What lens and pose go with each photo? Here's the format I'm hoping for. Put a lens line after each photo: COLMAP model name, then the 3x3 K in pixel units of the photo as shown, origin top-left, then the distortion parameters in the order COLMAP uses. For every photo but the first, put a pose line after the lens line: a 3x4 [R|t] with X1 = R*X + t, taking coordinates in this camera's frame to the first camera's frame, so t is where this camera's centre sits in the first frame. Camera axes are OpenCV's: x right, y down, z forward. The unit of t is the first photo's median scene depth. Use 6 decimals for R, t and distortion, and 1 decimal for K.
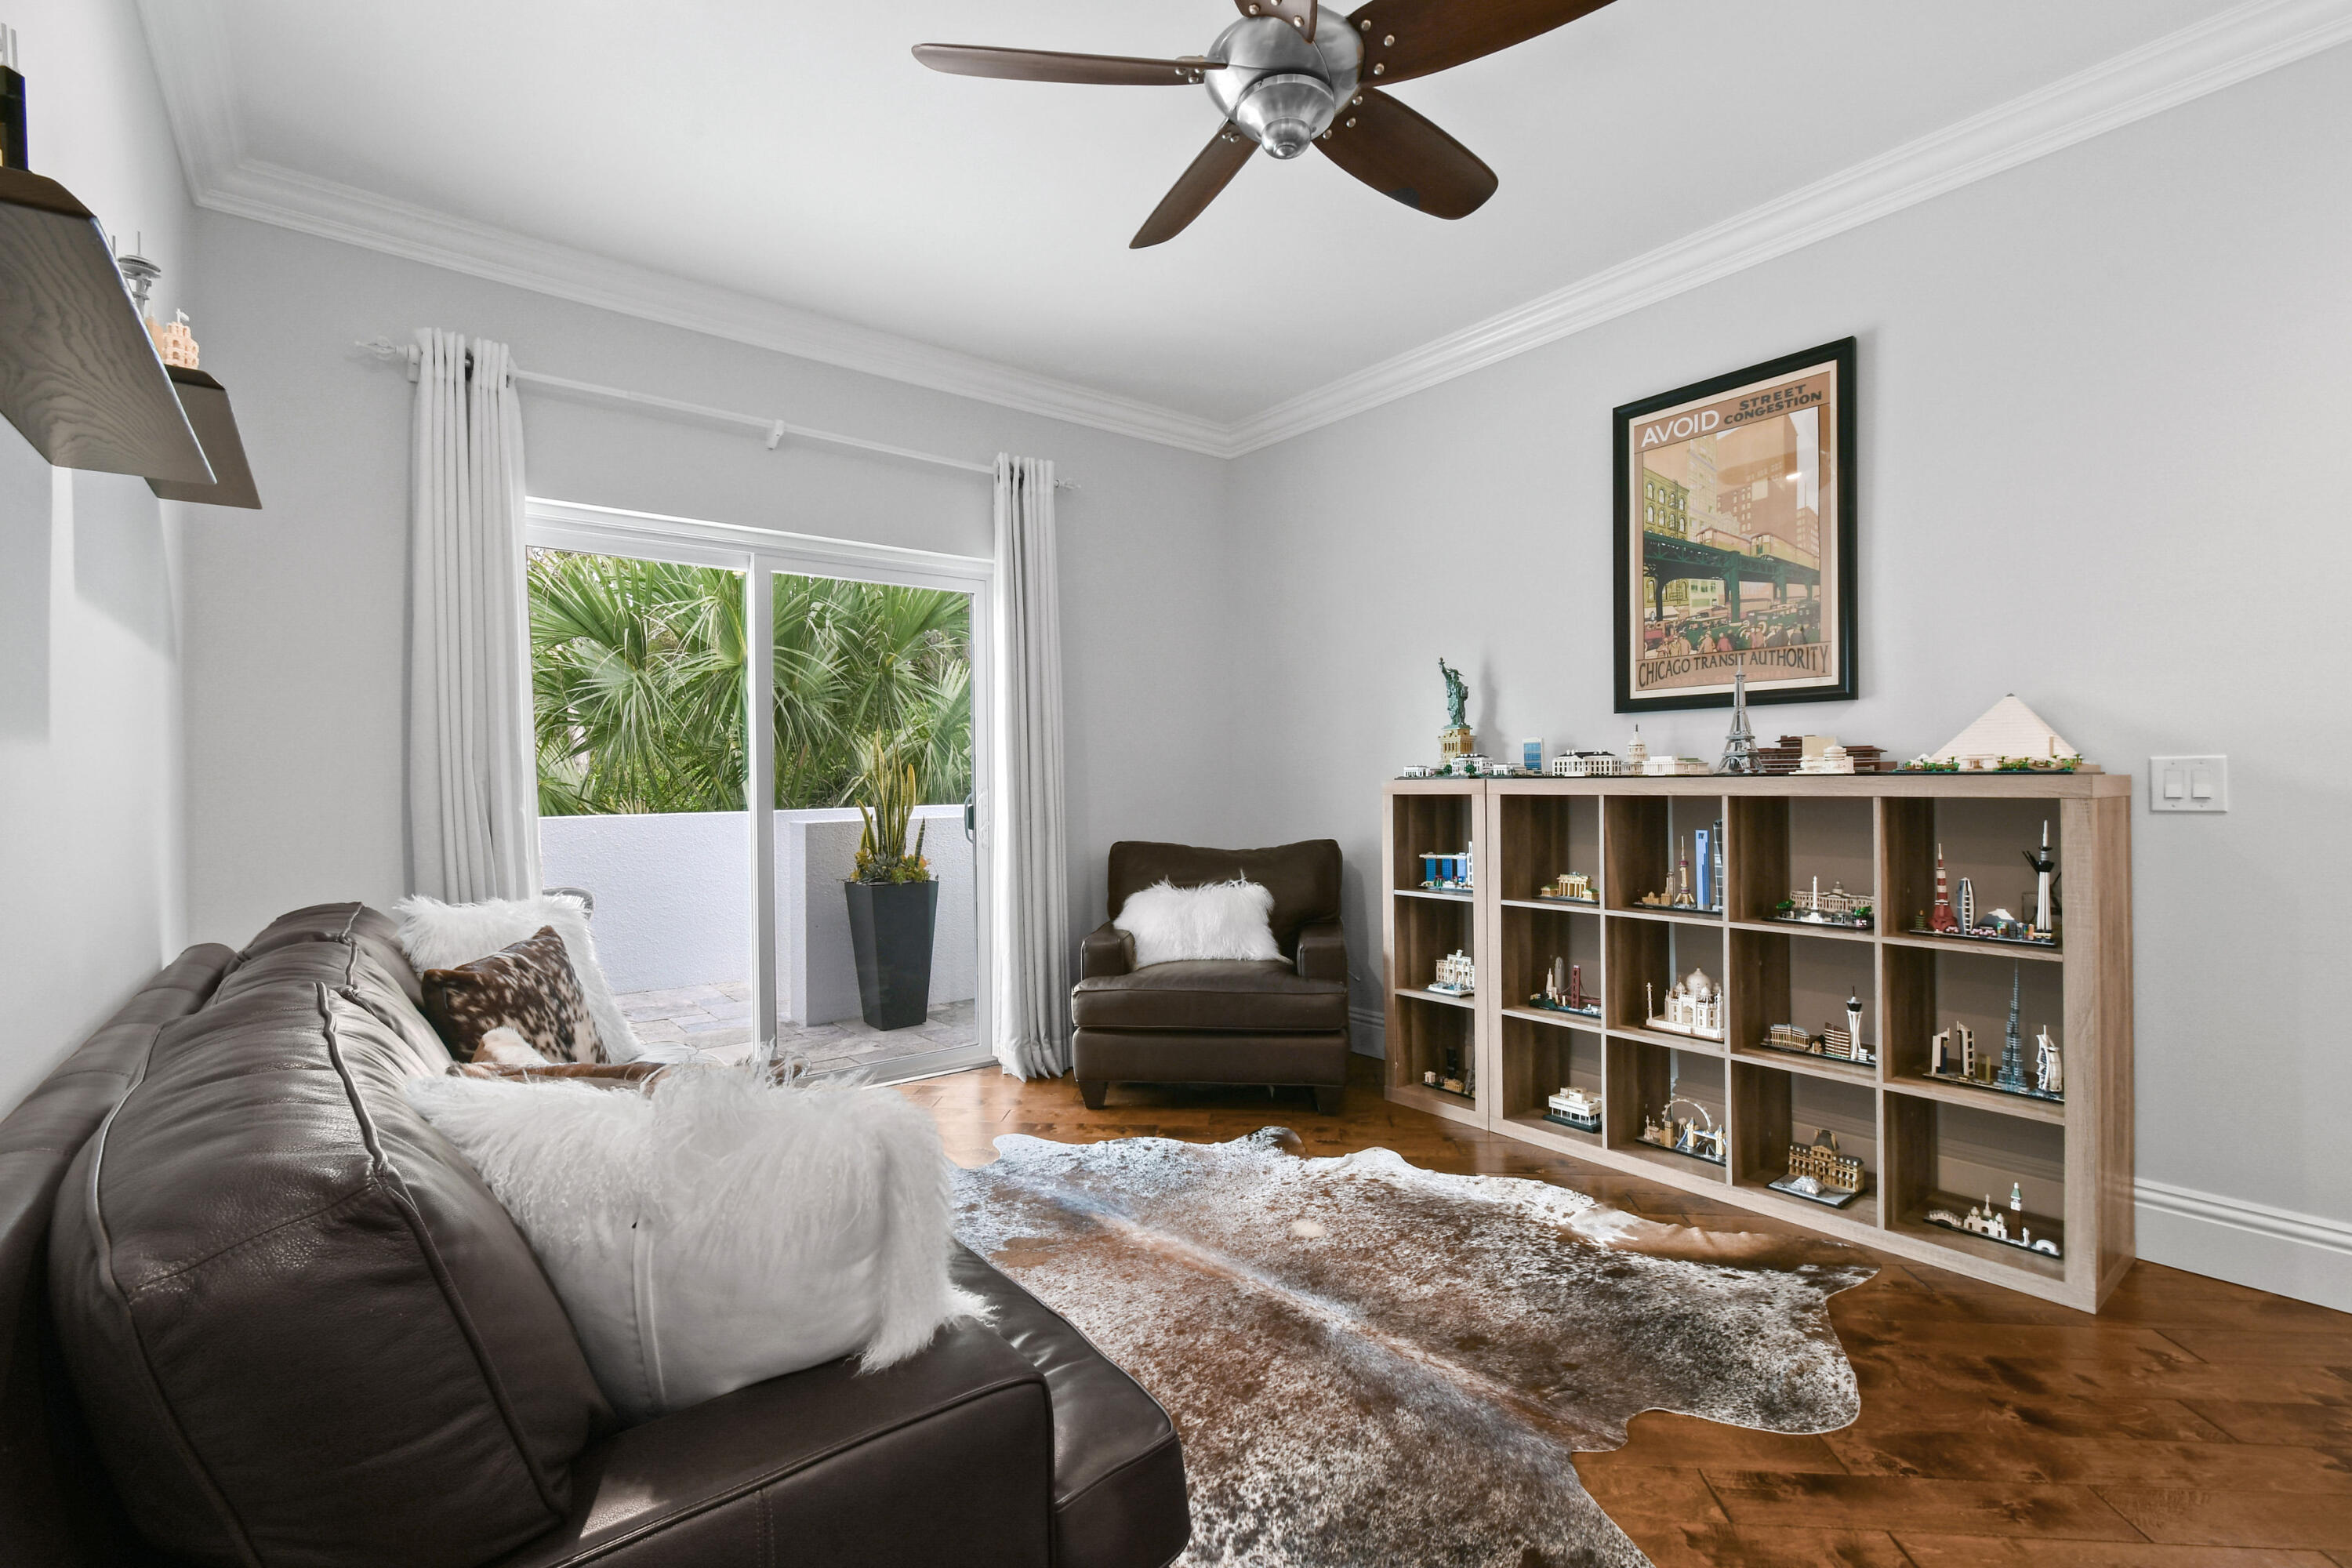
lens RADIAL K [[1054.8, 0, 1180.4], [0, 1054.8, 756.2], [0, 0, 1]] dist [0.014679, -0.007070]
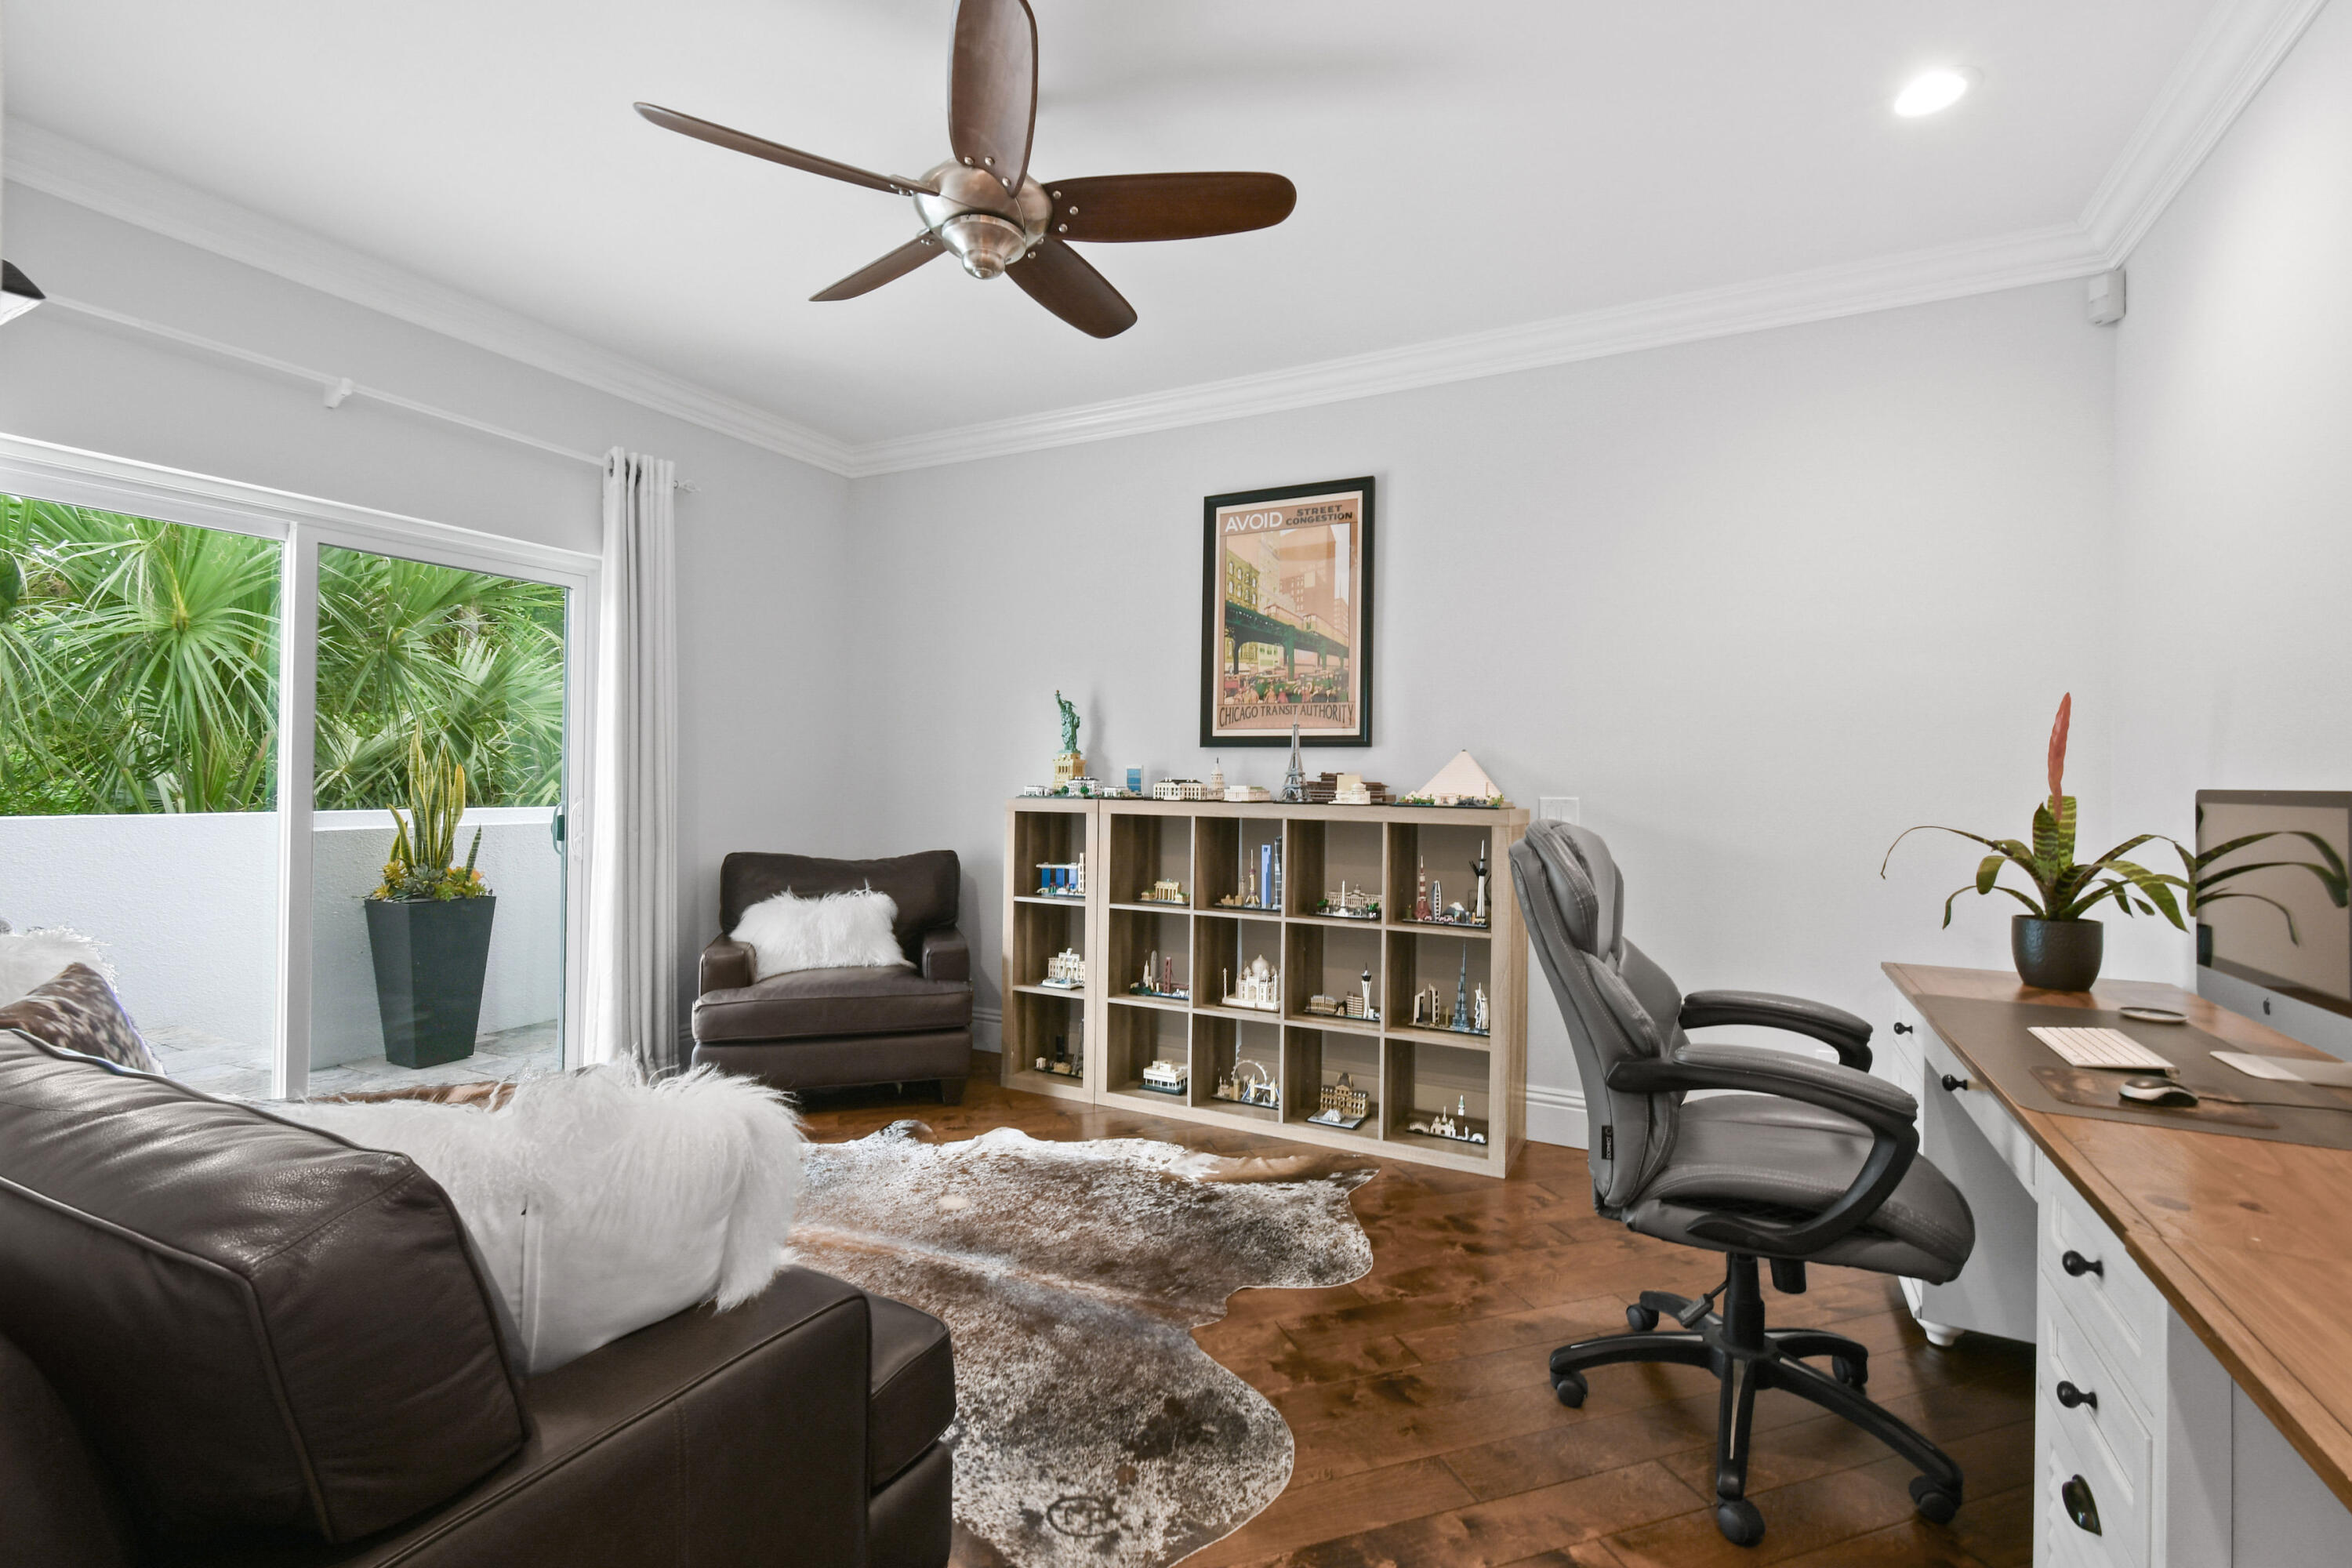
lens RADIAL K [[1048.8, 0, 1183.1], [0, 1048.8, 721.3], [0, 0, 1]] dist [0.002074, 0.000408]
pose [[0.914701, 0.045977, 0.401509, -0.126914], [-0.031787, 0.998615, -0.041935, -0.025821], [-0.402880, 0.025595, 0.914895, -0.132846]]
